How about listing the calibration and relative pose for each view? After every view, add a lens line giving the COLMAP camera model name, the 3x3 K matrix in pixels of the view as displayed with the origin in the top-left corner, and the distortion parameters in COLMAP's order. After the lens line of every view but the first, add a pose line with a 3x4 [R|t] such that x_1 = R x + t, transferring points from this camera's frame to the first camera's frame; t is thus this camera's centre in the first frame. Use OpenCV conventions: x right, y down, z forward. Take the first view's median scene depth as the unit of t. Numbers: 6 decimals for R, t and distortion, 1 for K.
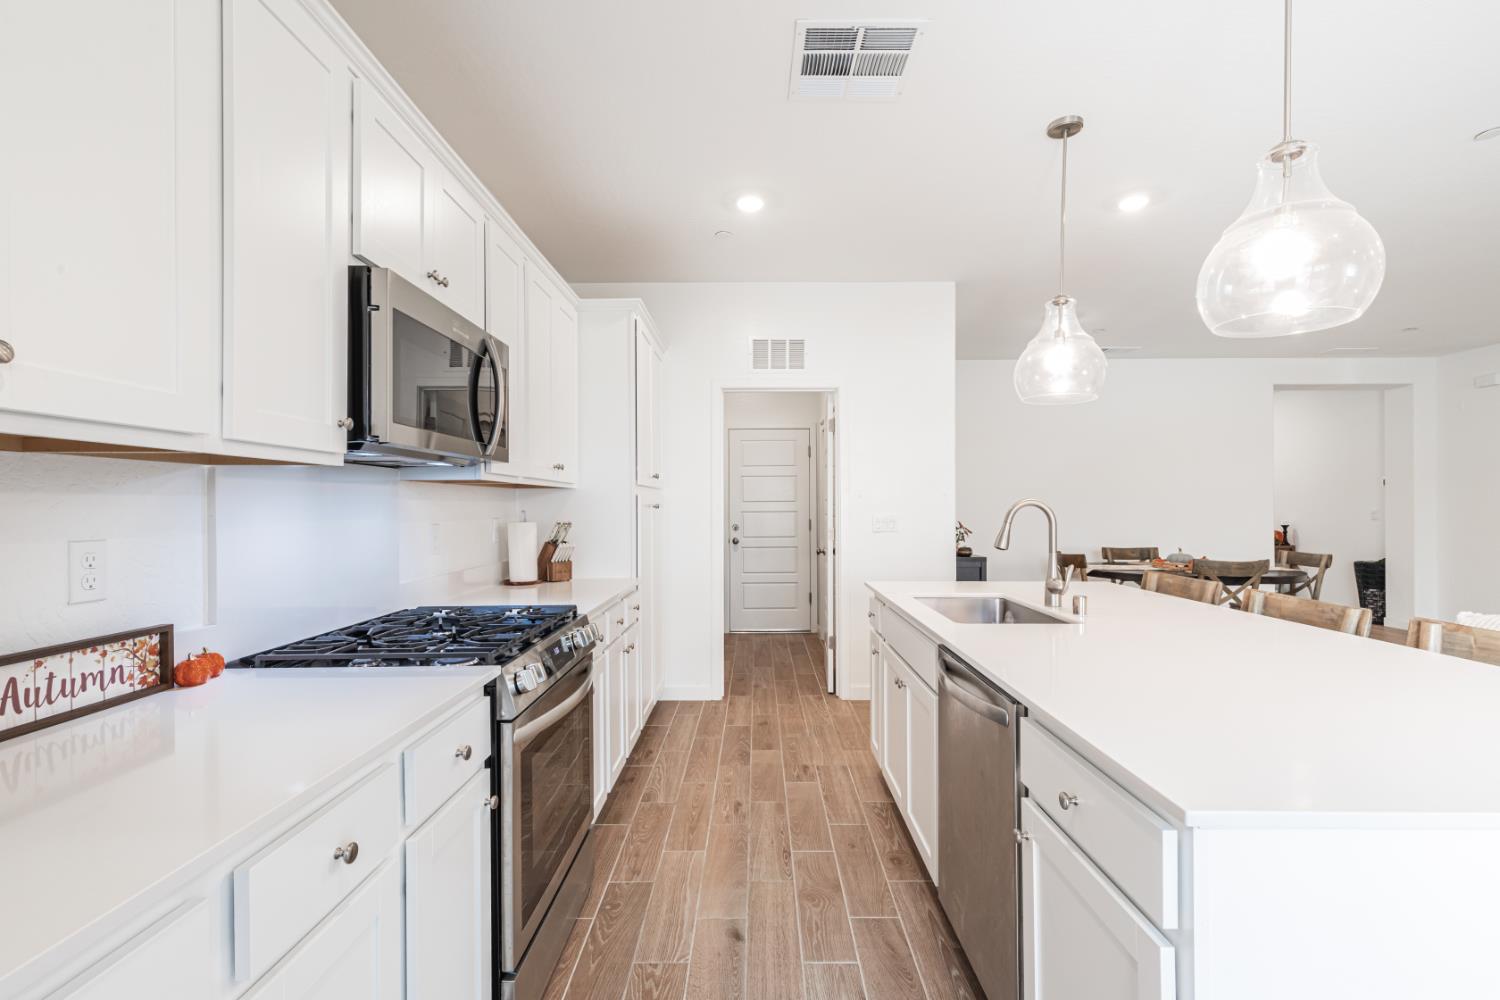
lens RADIAL K [[678.6, 0, 754.3], [0, 678.6, 509.5], [0, 0, 1]] dist [0.010143, -0.001946]
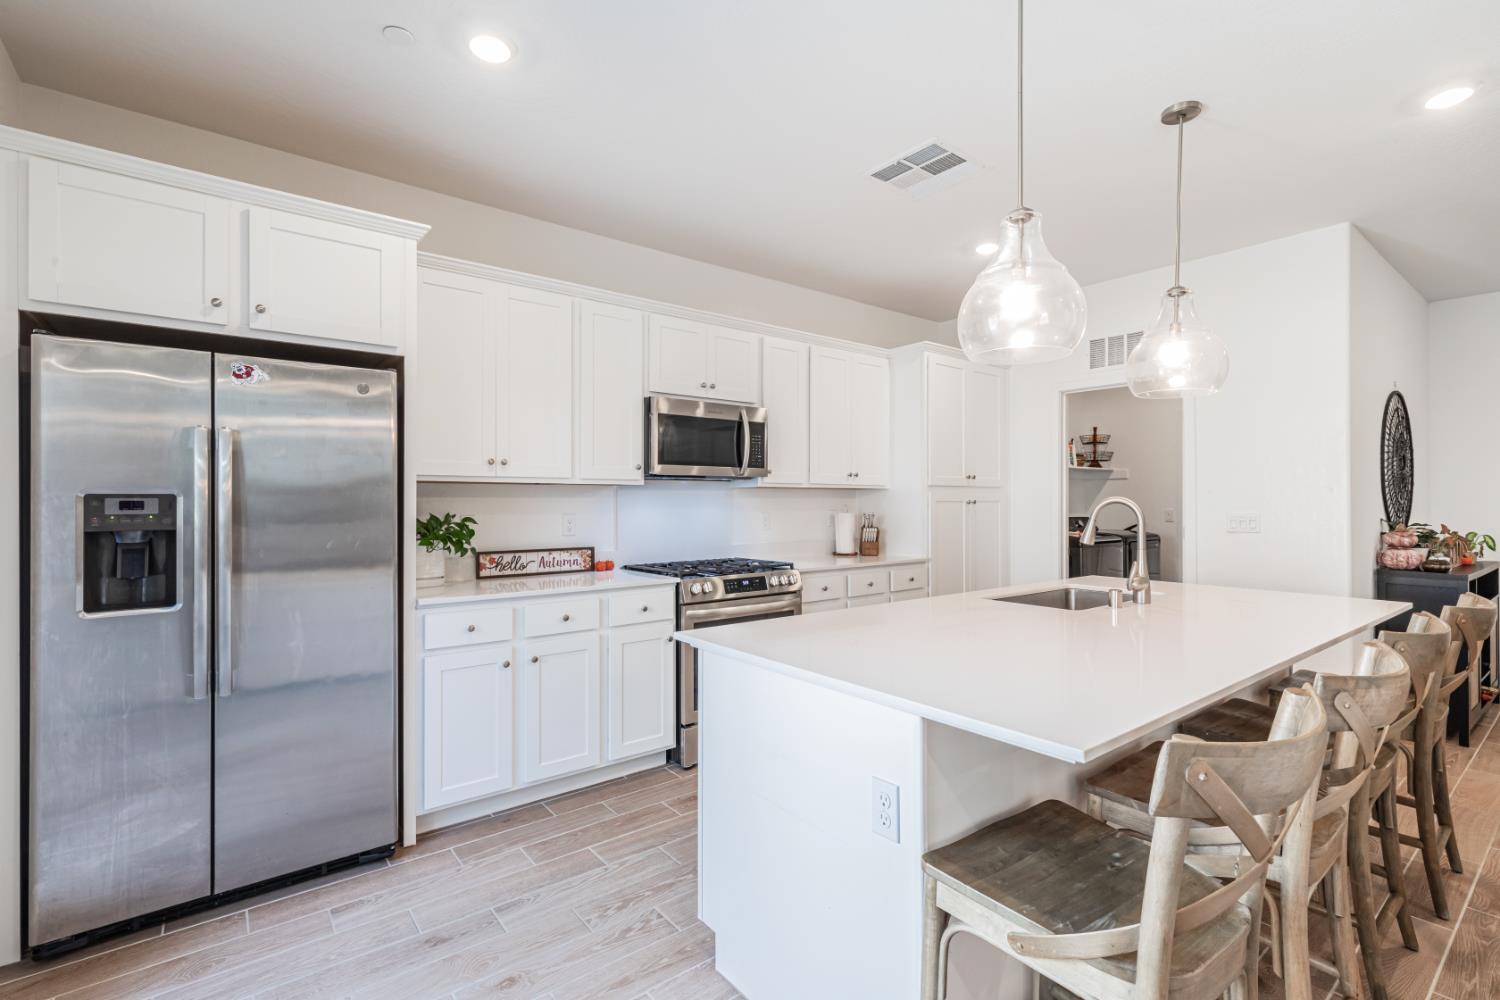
lens RADIAL K [[678.6, 0, 743.2], [0, 678.6, 495.6], [0, 0, 1]] dist [0.010143, -0.001946]
pose [[0.613260, -0.004349, -0.789869, 0.677051], [-0.004708, 0.999947, -0.009161, -0.003582], [0.789867, 0.009337, 0.613207, -0.067151]]
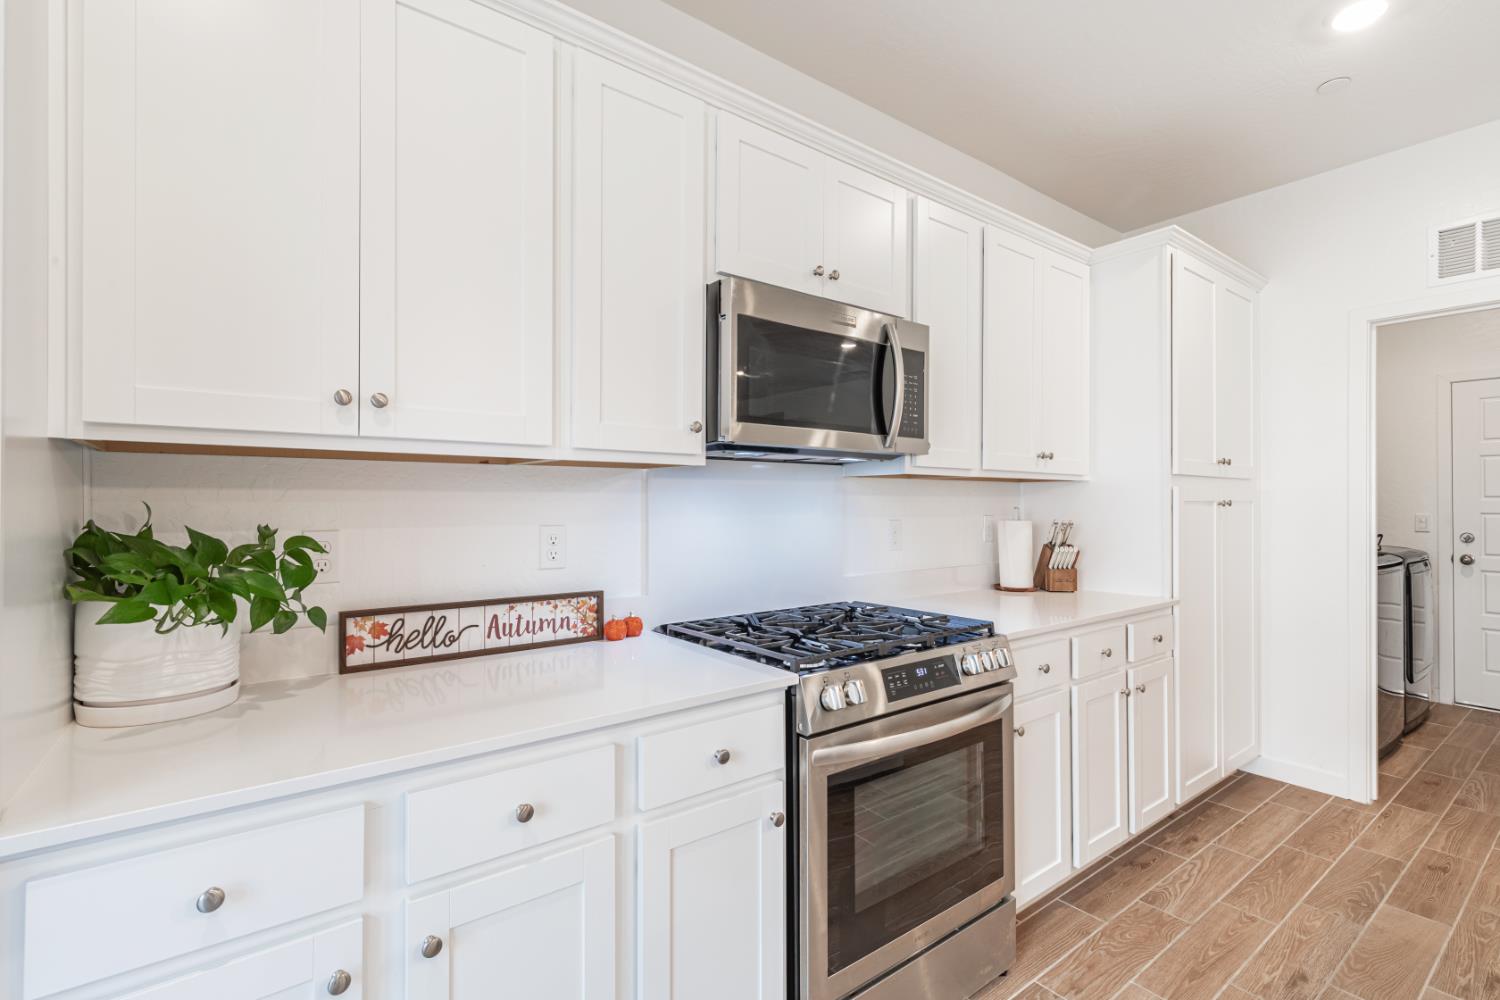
lens RADIAL K [[678.6, 0, 745.0], [0, 678.6, 502.0], [0, 0, 1]] dist [0.010143, -0.001946]
pose [[0.604289, 0.002797, -0.796760, 0.152617], [-0.007370, 0.999971, -0.002079, -0.001125], [0.796731, 0.007129, 0.604292, 0.183337]]
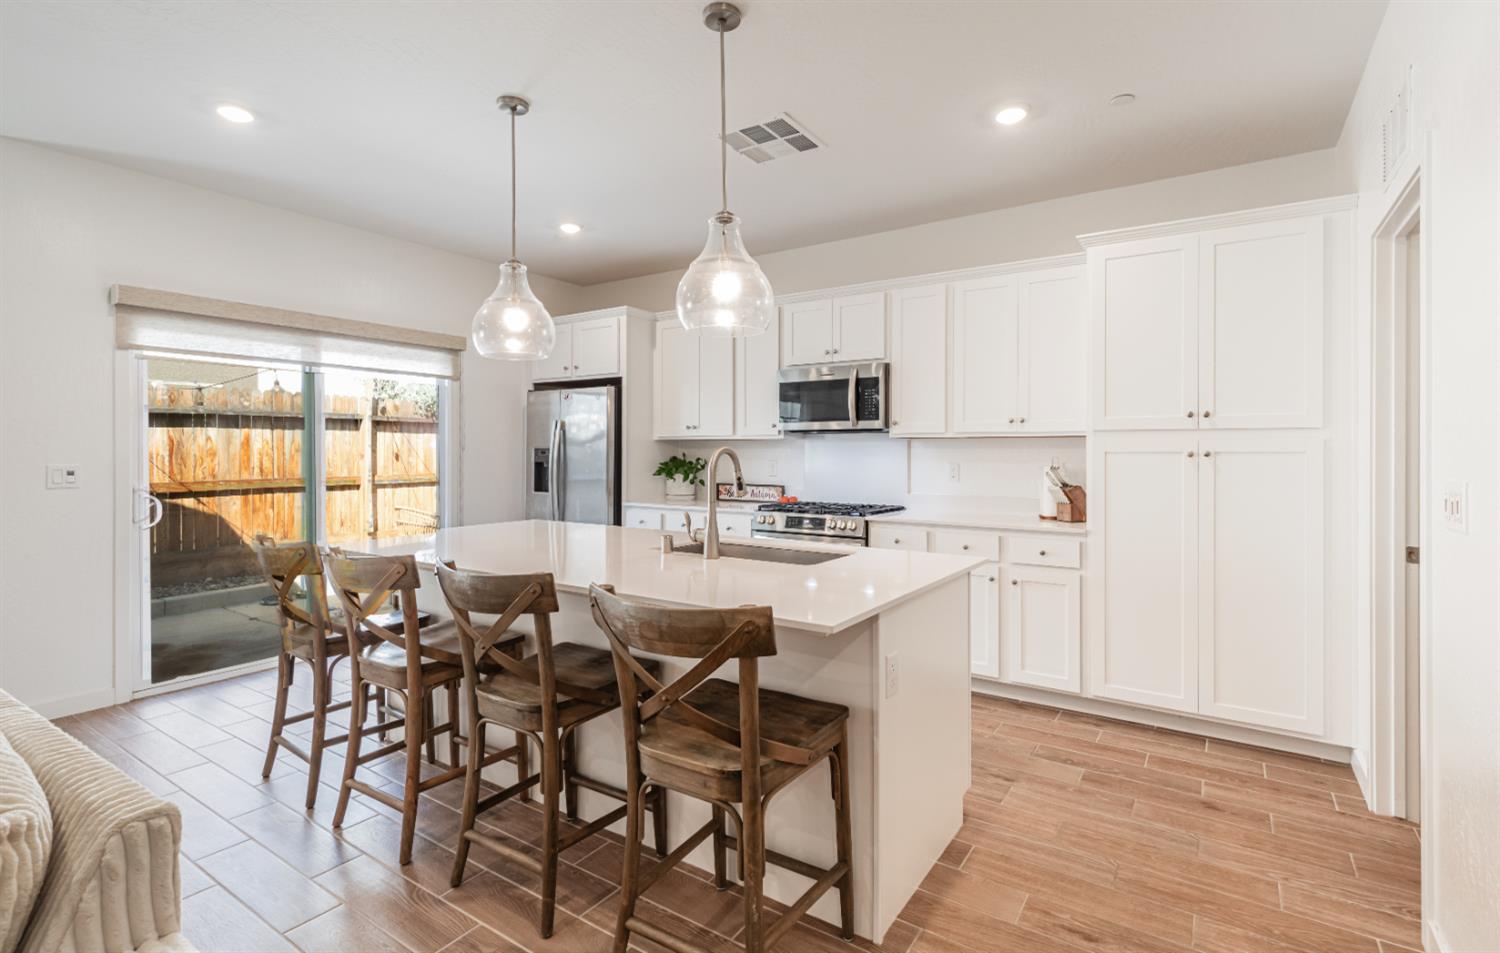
lens RADIAL K [[686.8, 0, 768.4], [0, 686.8, 449.9], [0, 0, 1]] dist [0.004907, 0.000357]
pose [[-0.543350, 0.000592, -0.839506, 0.934046], [-0.003975, 0.999987, 0.003278, -0.011557], [0.839497, 0.005119, -0.543340, 1.234047]]
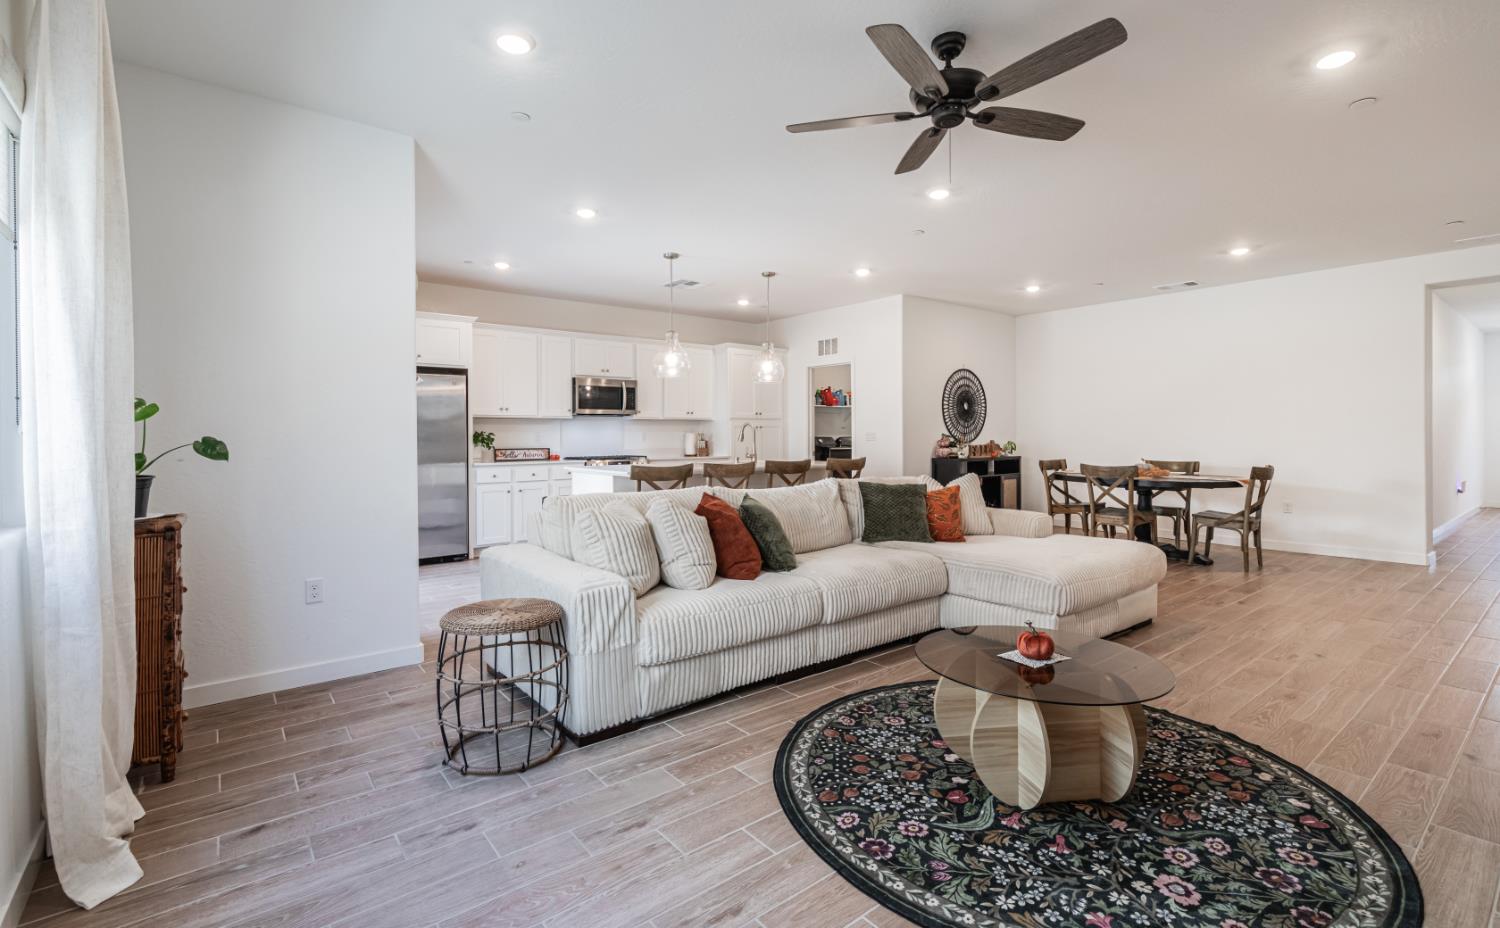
lens RADIAL K [[677.0, 0, 745.3], [0, 677.0, 430.6], [0, 0, 1]] dist [-0.003570, -0.000037]
pose [[0.616314, -0.004124, -0.787490, 1.913347], [-0.000998, 0.999981, -0.006017, 0.024642], [0.787500, 0.004495, 0.616298, -0.488004]]
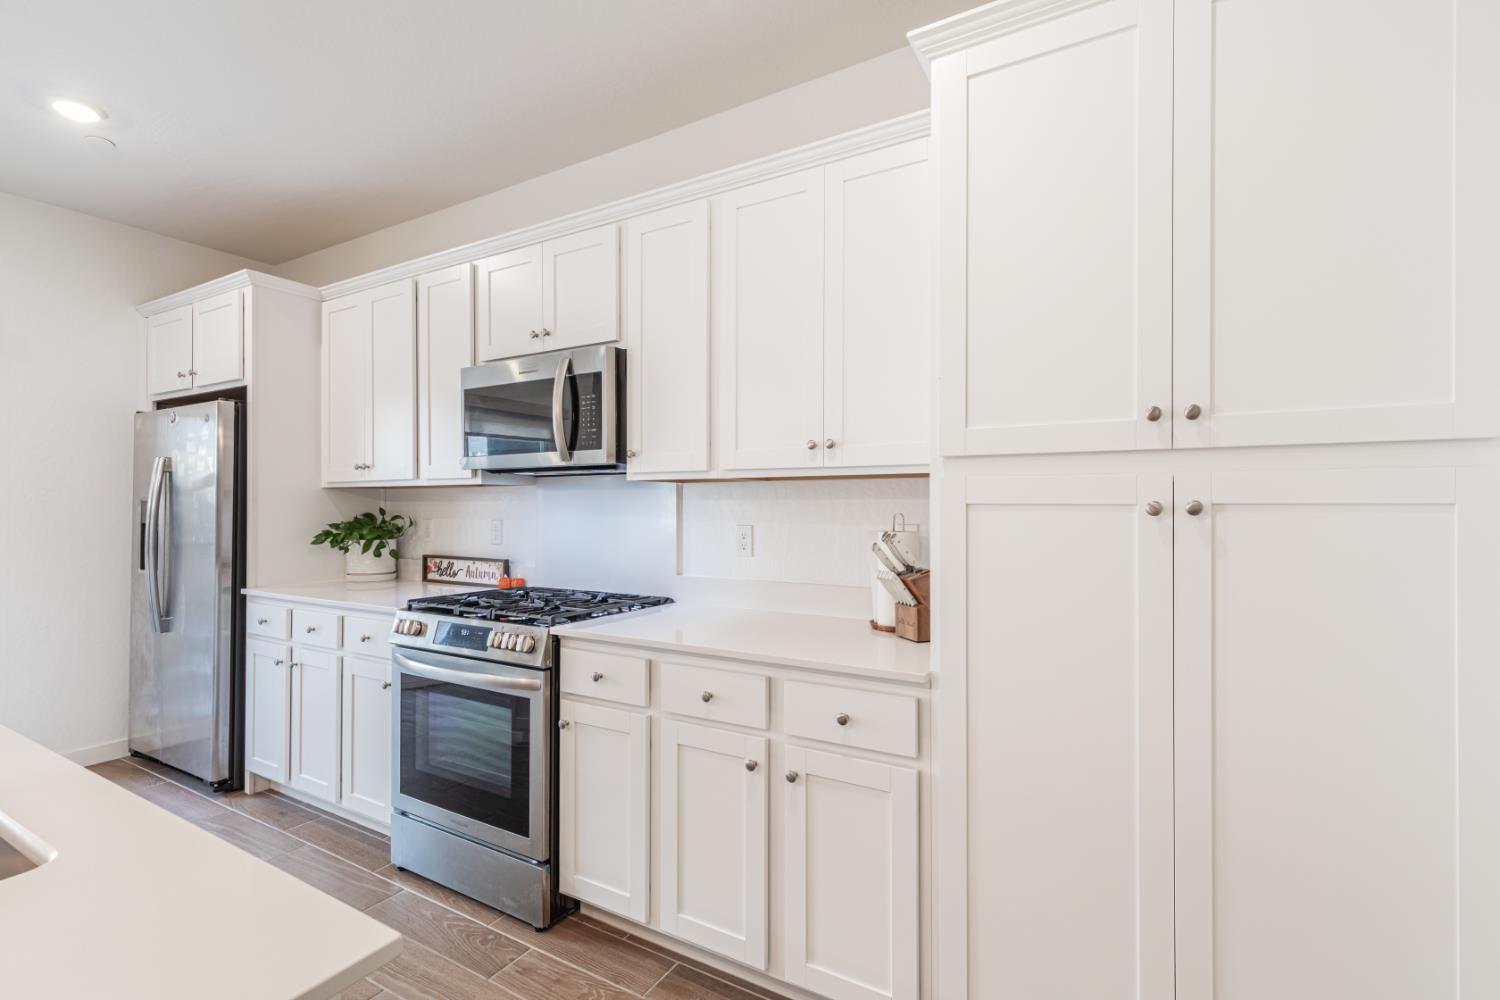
lens RADIAL K [[678.6, 0, 753.5], [0, 678.6, 502.3], [0, 0, 1]] dist [0.010143, -0.001946]
pose [[-0.500271, 0.000743, -0.865869, 0.279669], [-0.001172, 0.999998, 0.001535, -0.009245], [0.865868, 0.001782, -0.500269, 1.204153]]
